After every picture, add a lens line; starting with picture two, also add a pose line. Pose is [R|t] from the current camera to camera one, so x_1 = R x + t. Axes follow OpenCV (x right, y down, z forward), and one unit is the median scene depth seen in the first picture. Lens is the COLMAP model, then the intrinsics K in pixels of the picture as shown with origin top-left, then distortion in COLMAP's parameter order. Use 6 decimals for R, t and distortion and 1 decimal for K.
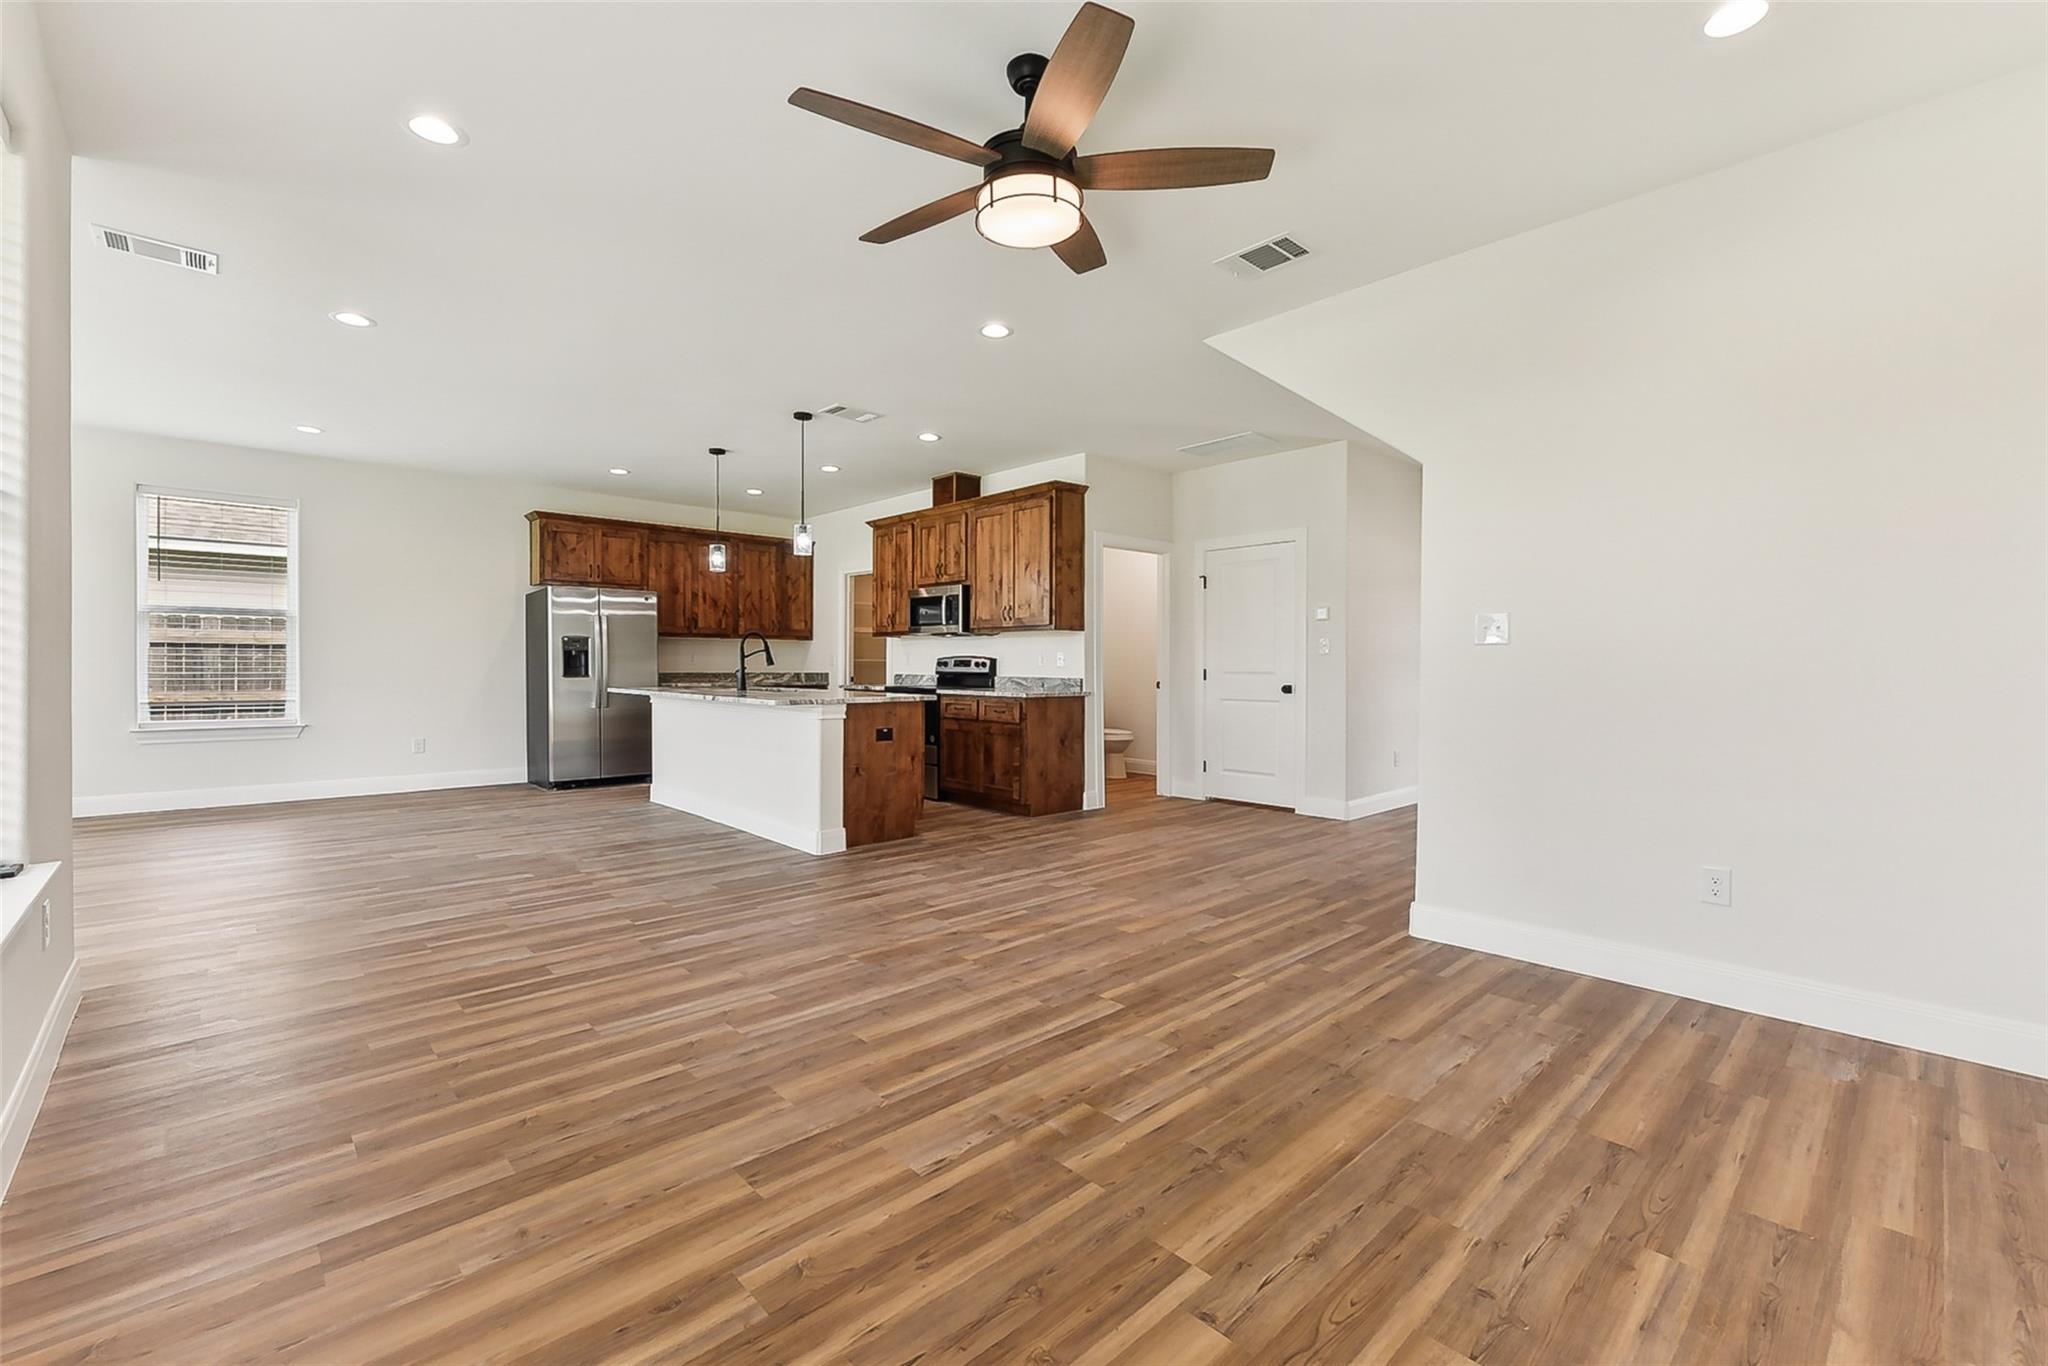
lens RADIAL K [[888.5, 0, 1075.6], [0, 888.5, 679.7], [0, 0, 1]] dist [-0.012148, -0.000321]
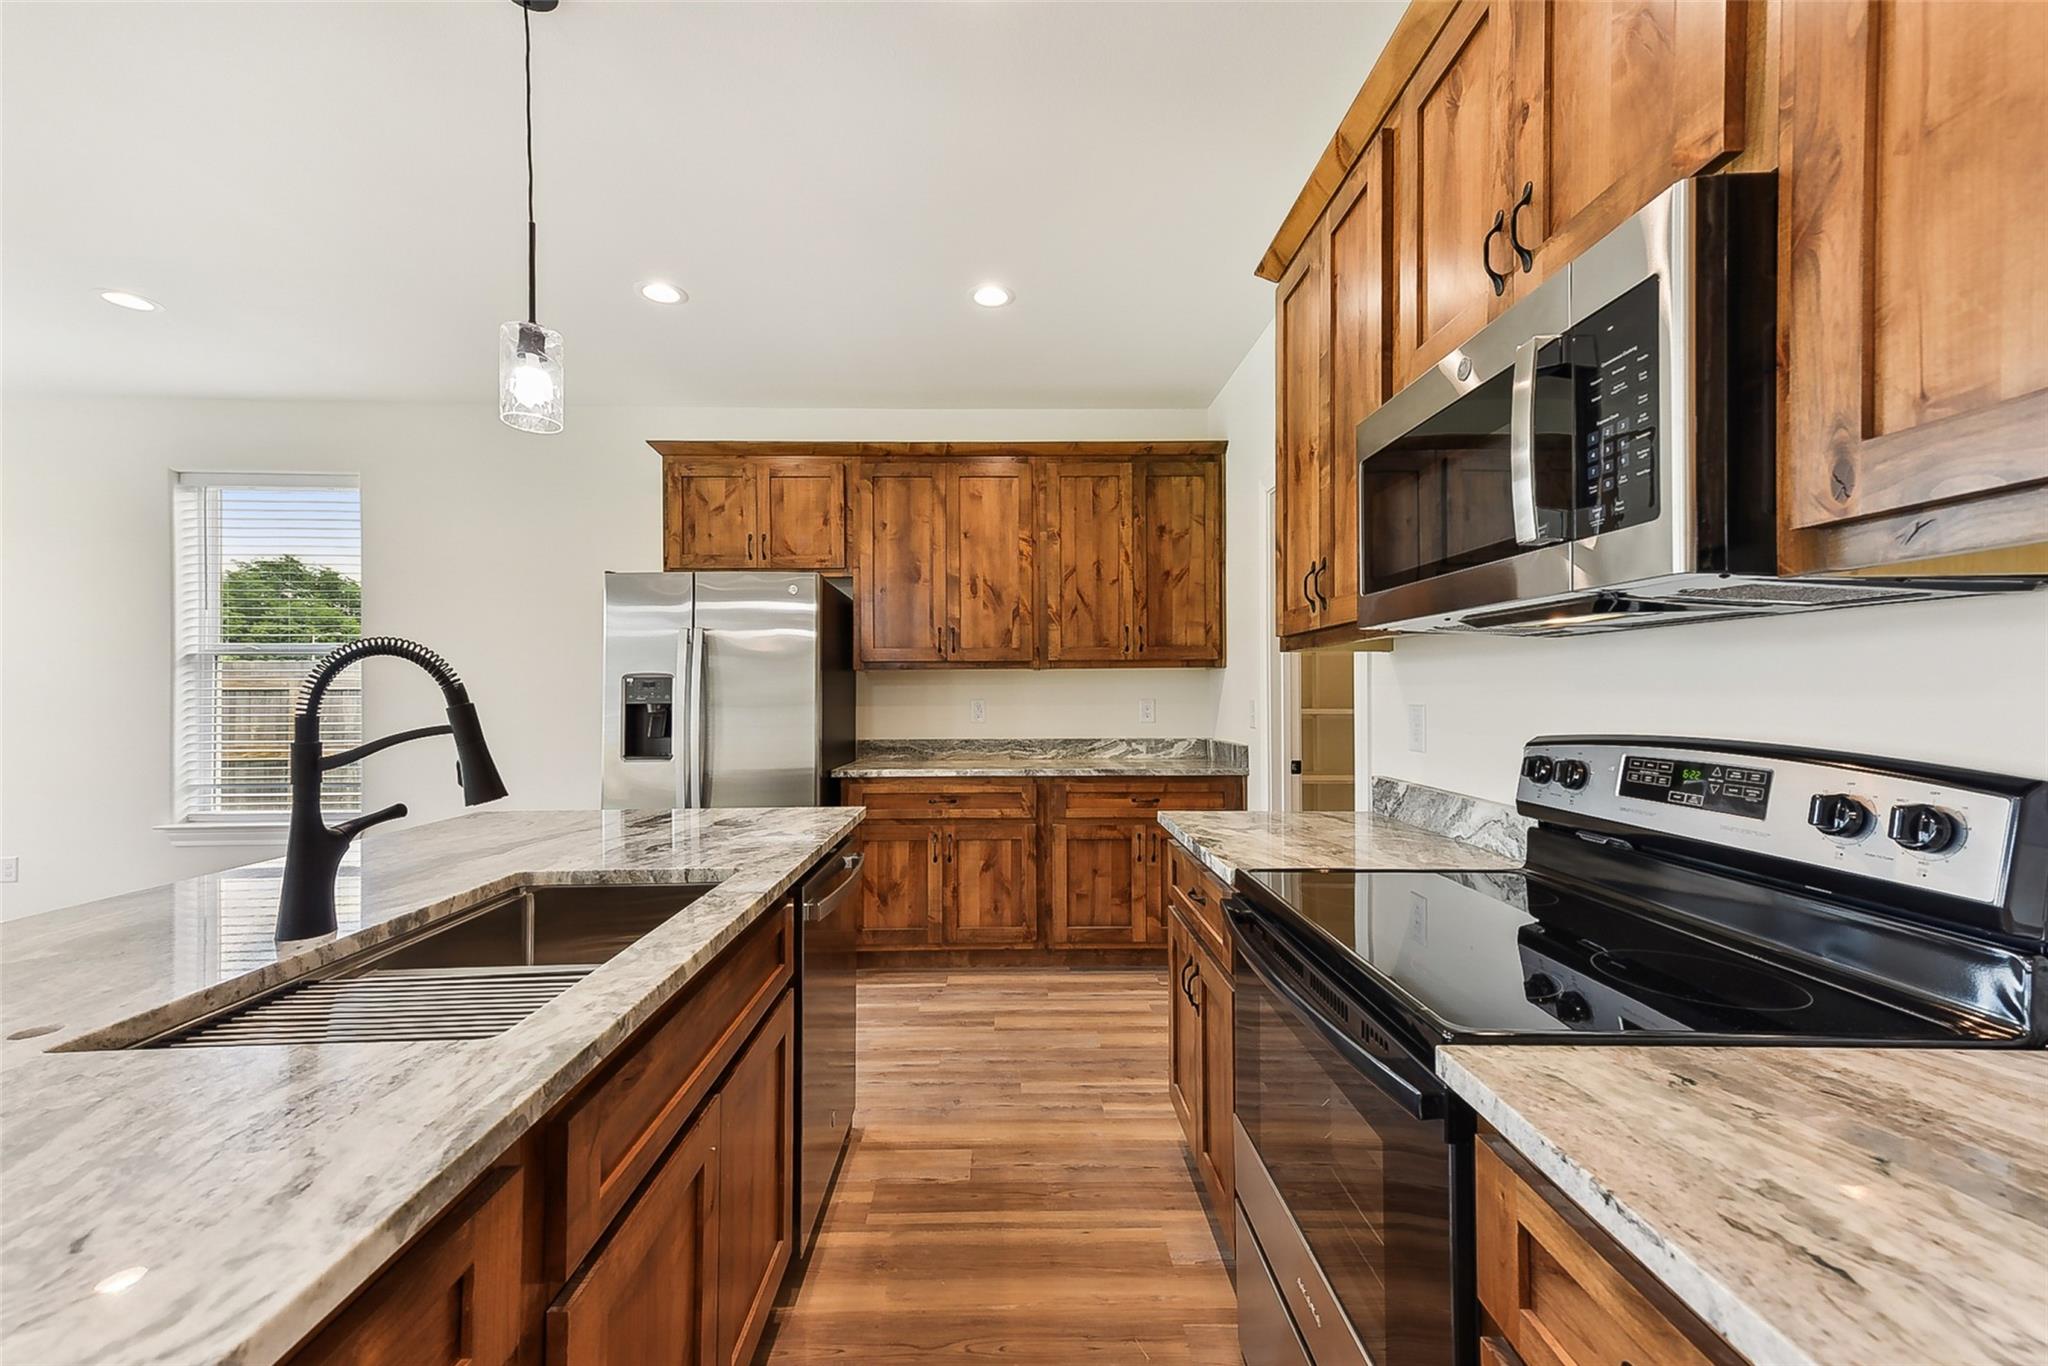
lens RADIAL K [[816.2, 0, 1017.4], [0, 816.2, 684.0], [0, 0, 1]] dist [0.022030, 0.000392]
pose [[0.707064, -0.014628, -0.706999, -0.108173], [-0.004668, 0.999668, -0.025351, -0.033220], [0.707134, 0.021225, 0.706760, 0.815102]]
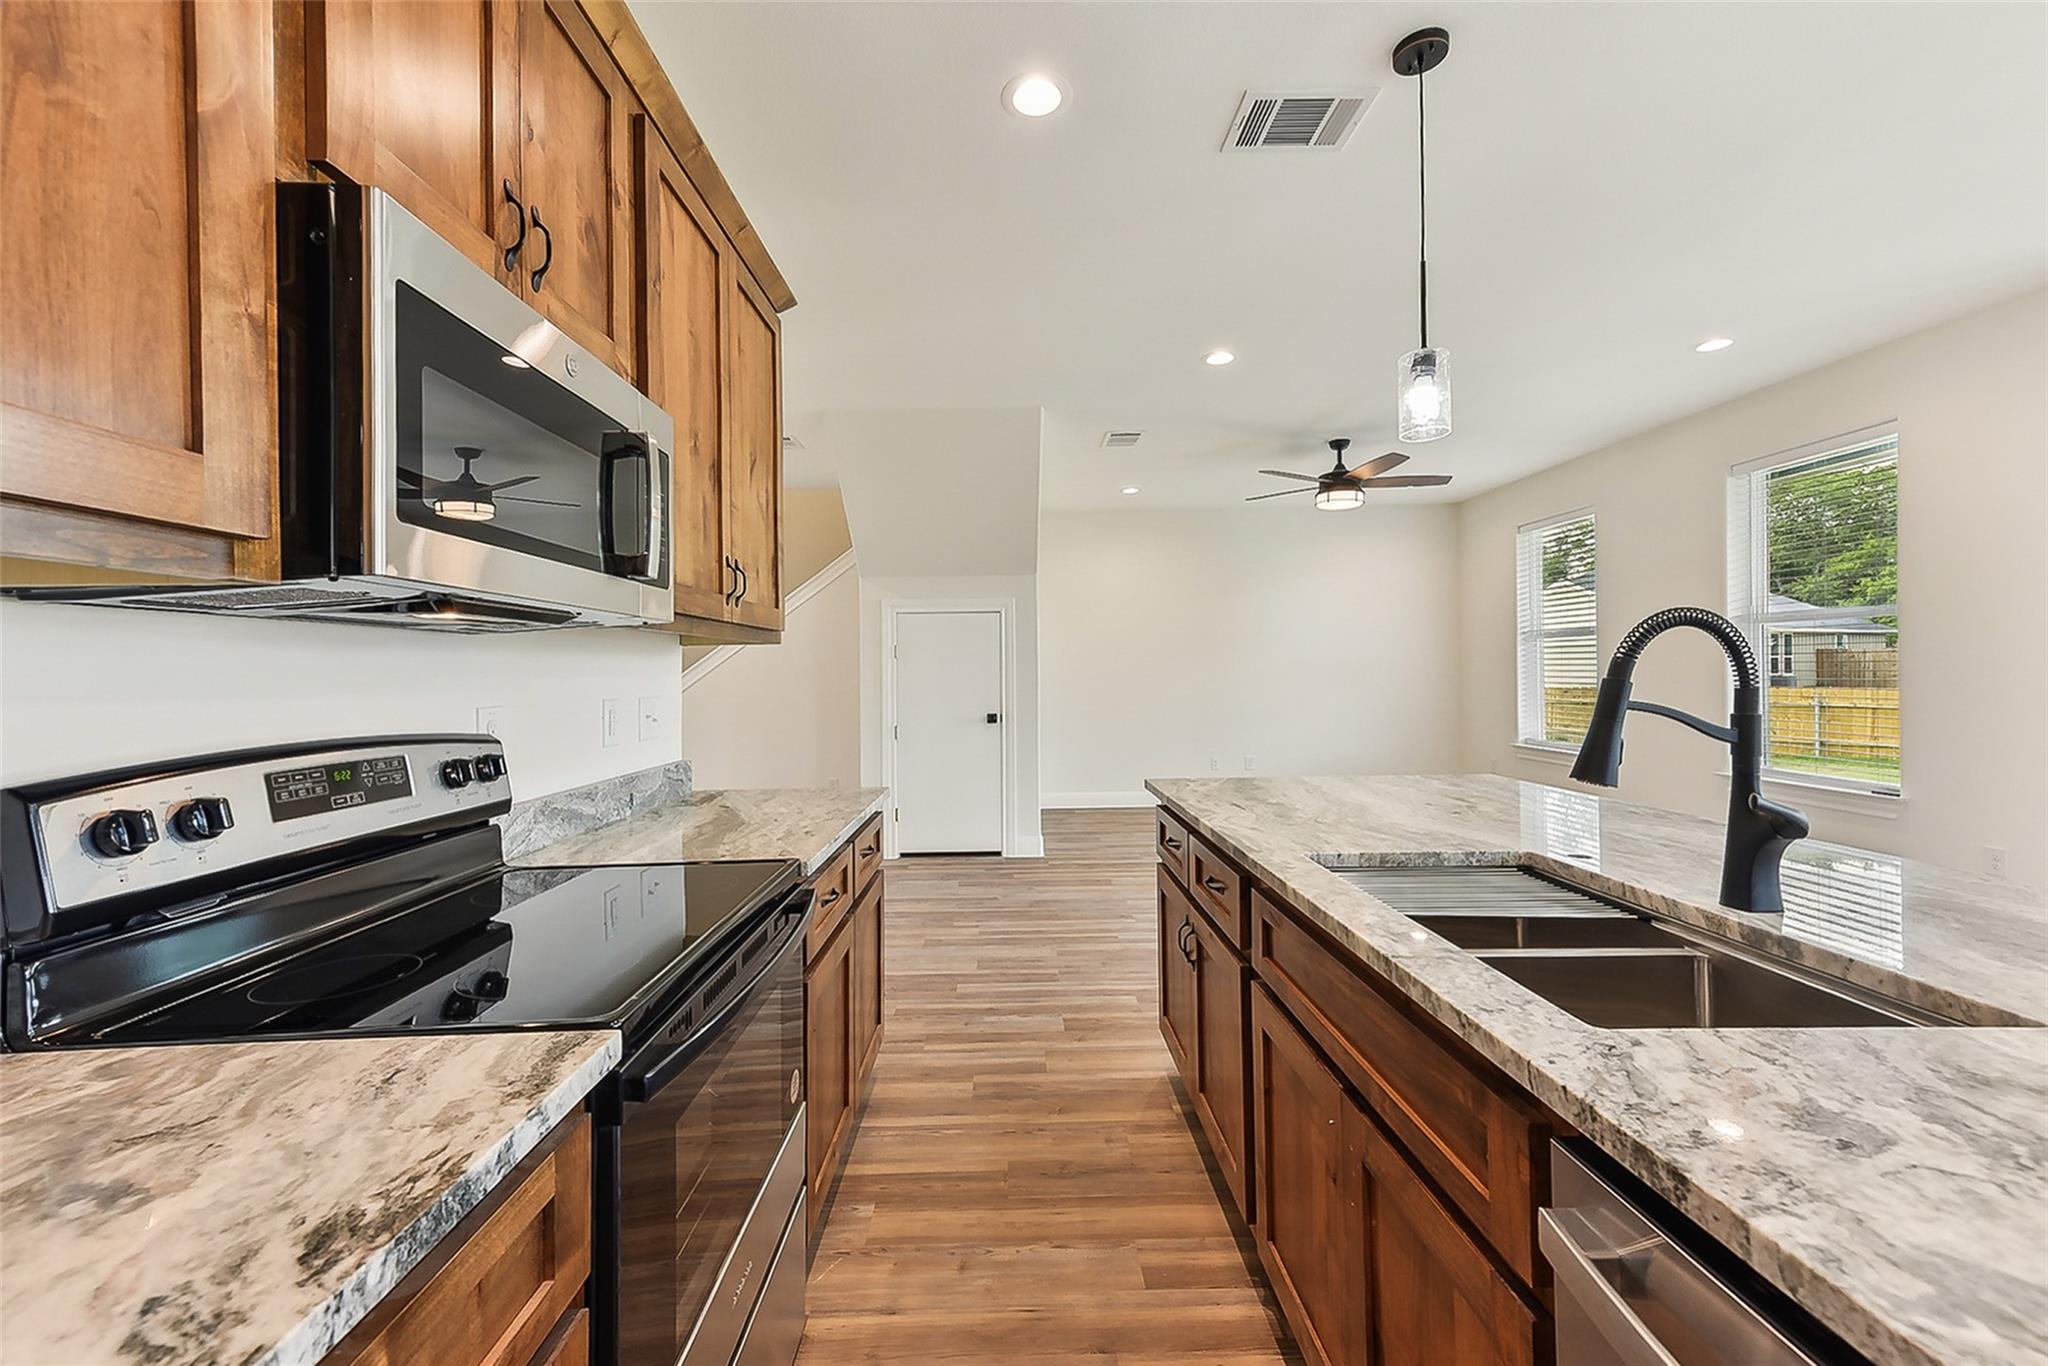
lens RADIAL K [[821.9, 0, 1018.3], [0, 821.9, 652.4], [0, 0, 1]] dist [0.005737, -0.001750]
pose [[-0.698659, 0.026270, 0.714972, -0.325866], [0.021587, 0.999645, -0.015635, -0.038258], [-0.715129, 0.004511, -0.698978, 1.034440]]
